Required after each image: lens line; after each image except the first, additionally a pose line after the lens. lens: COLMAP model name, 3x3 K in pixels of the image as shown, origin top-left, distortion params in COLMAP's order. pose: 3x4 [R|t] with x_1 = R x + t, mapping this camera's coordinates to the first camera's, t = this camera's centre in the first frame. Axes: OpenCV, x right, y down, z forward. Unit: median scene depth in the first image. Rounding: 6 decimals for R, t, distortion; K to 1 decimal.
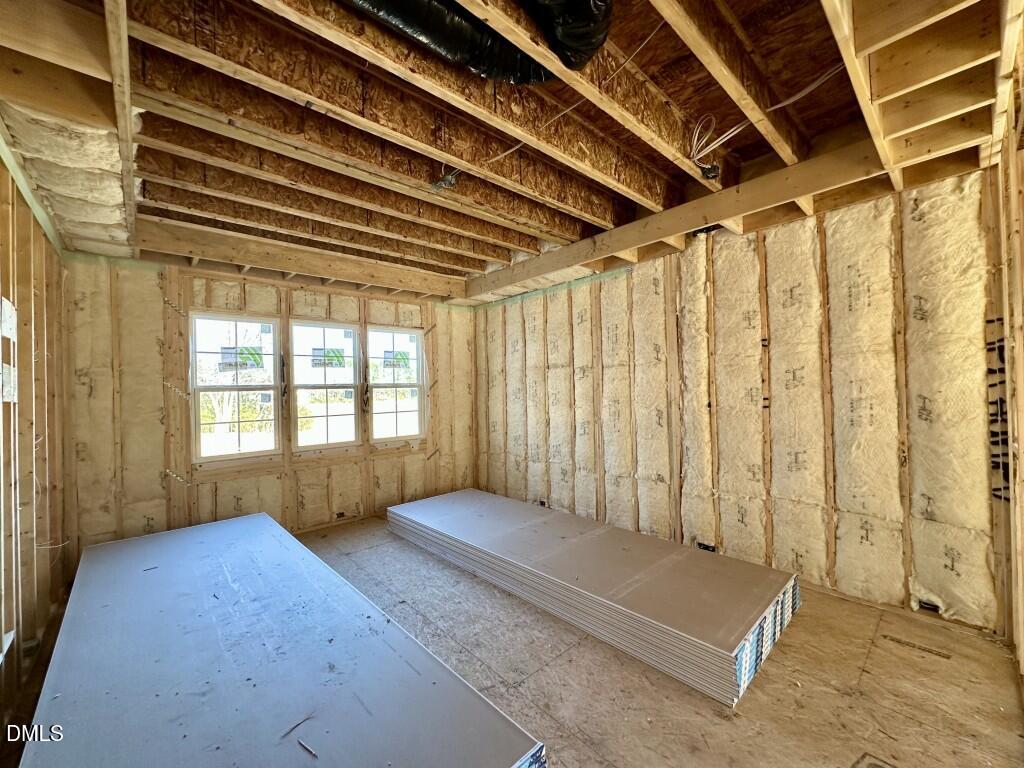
lens RADIAL K [[408.8, 0, 512.0], [0, 408.8, 384.0], [0, 0, 1]] dist [-0.000026, -0.000070]
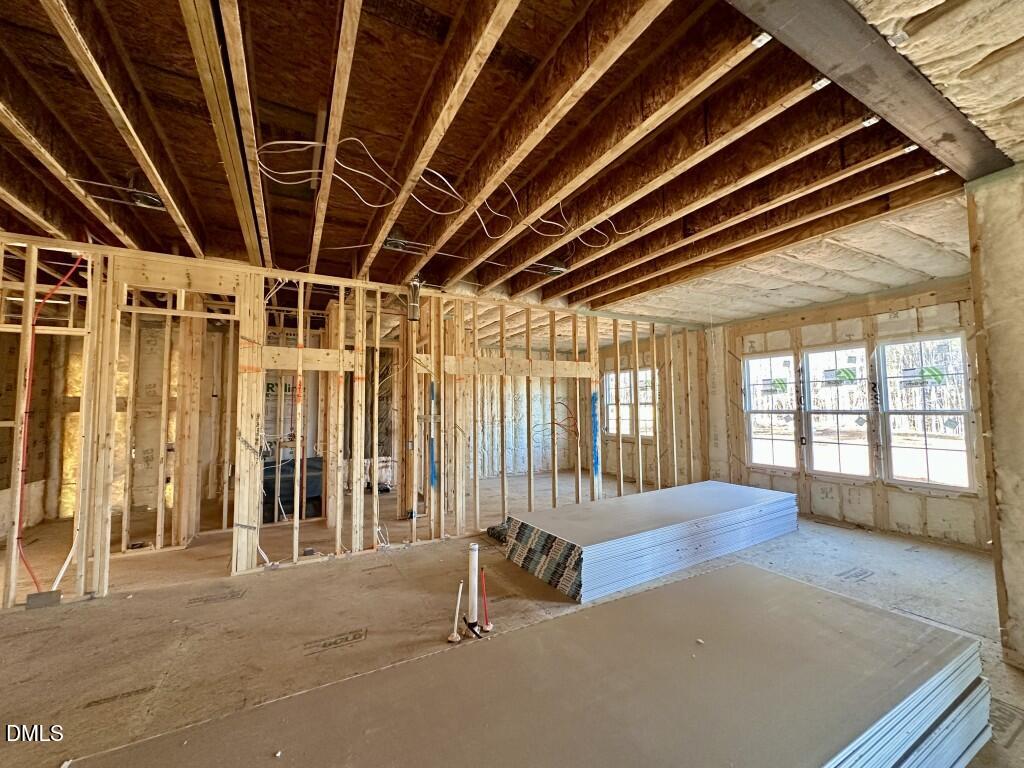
lens RADIAL K [[408.8, 0, 512.0], [0, 408.8, 384.0], [0, 0, 1]] dist [-0.000026, -0.000070]
pose [[-0.233057, -0.047476, -0.971304, 0.680890], [-0.002582, 0.998834, -0.048202, -0.010413], [0.972460, -0.008726, -0.232908, 0.468900]]
